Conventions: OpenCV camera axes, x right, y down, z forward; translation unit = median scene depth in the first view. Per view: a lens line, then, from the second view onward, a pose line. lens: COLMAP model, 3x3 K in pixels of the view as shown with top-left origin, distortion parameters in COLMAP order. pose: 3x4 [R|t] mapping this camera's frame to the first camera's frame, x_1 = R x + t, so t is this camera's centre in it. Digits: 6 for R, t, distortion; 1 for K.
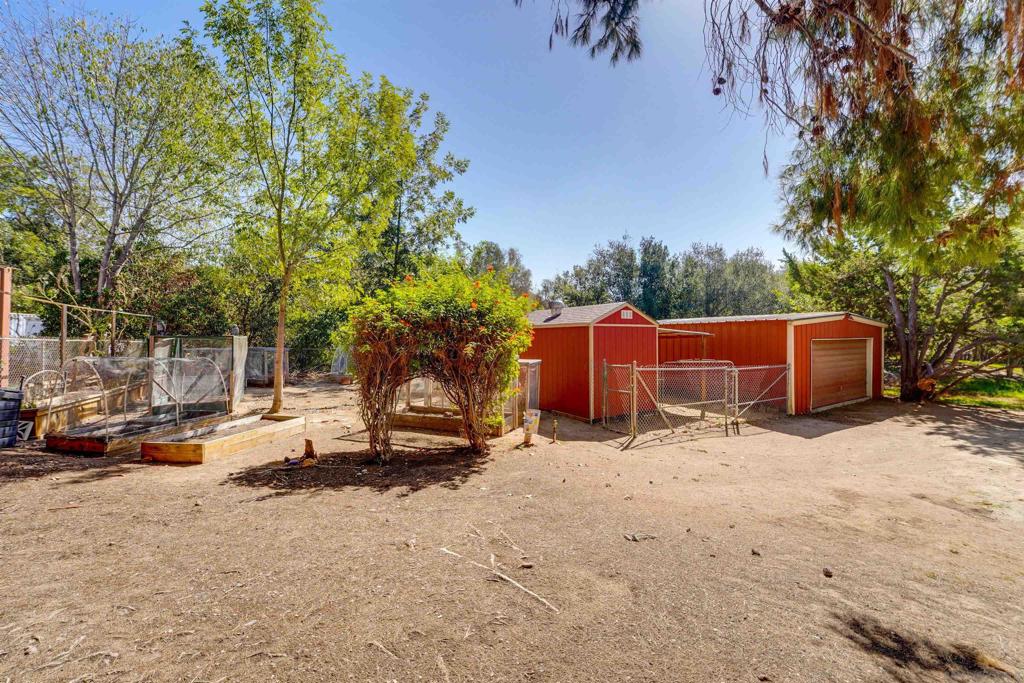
lens RADIAL K [[418.4, 0, 512.9], [0, 418.4, 343.8], [0, 0, 1]] dist [-0.022335, 0.000495]
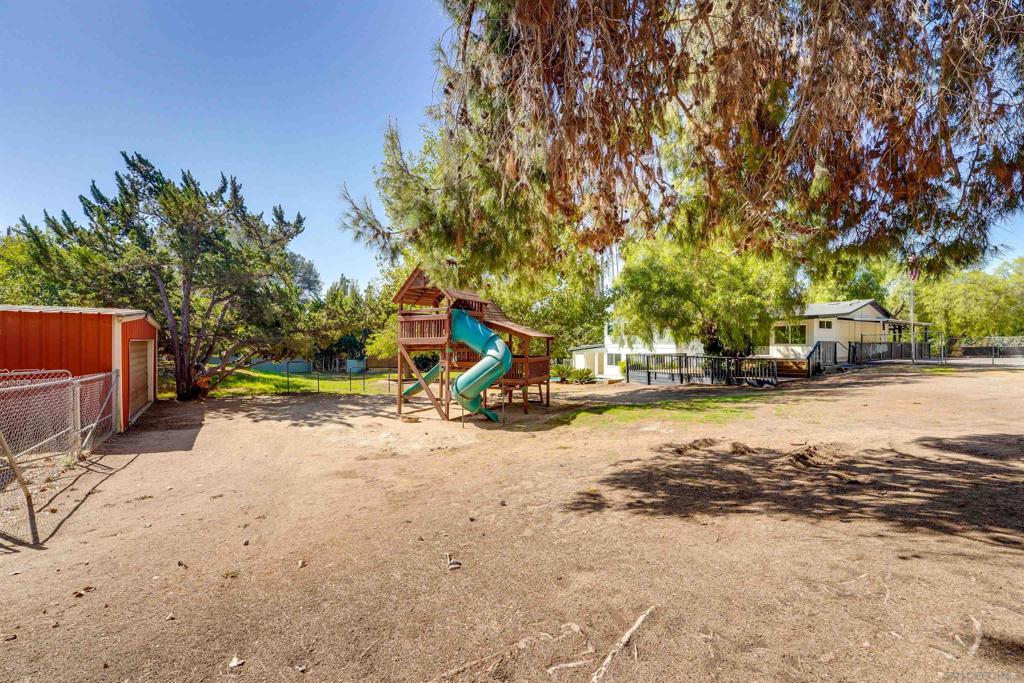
lens RADIAL K [[416.0, 0, 512.0], [0, 416.0, 341.5], [0, 0, 1]] dist [-0.027079, -0.000139]
pose [[-0.069317, 0.011274, 0.997531, -0.229525], [0.007697, 0.999912, -0.010766, 0.011294], [-0.997565, 0.006932, -0.069398, 0.390544]]
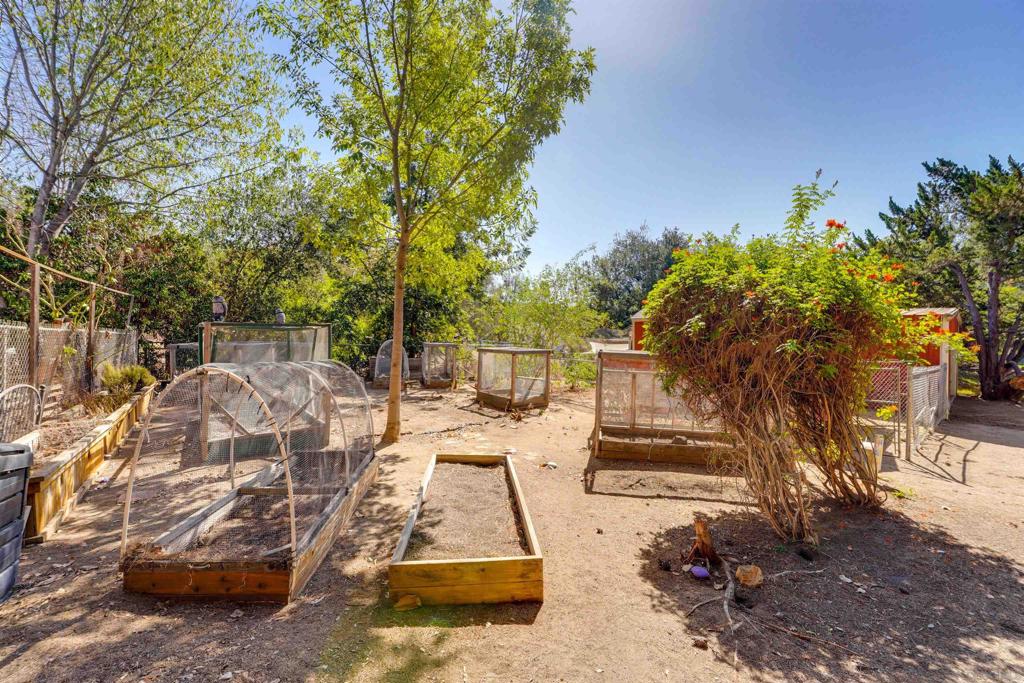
lens RADIAL K [[418.4, 0, 512.9], [0, 418.4, 343.8], [0, 0, 1]] dist [-0.022335, 0.000495]
pose [[0.987819, 0.004204, 0.155548, -0.542753], [-0.005588, 0.999949, 0.008465, 0.003997], [-0.155505, -0.009231, 0.987792, 0.355830]]
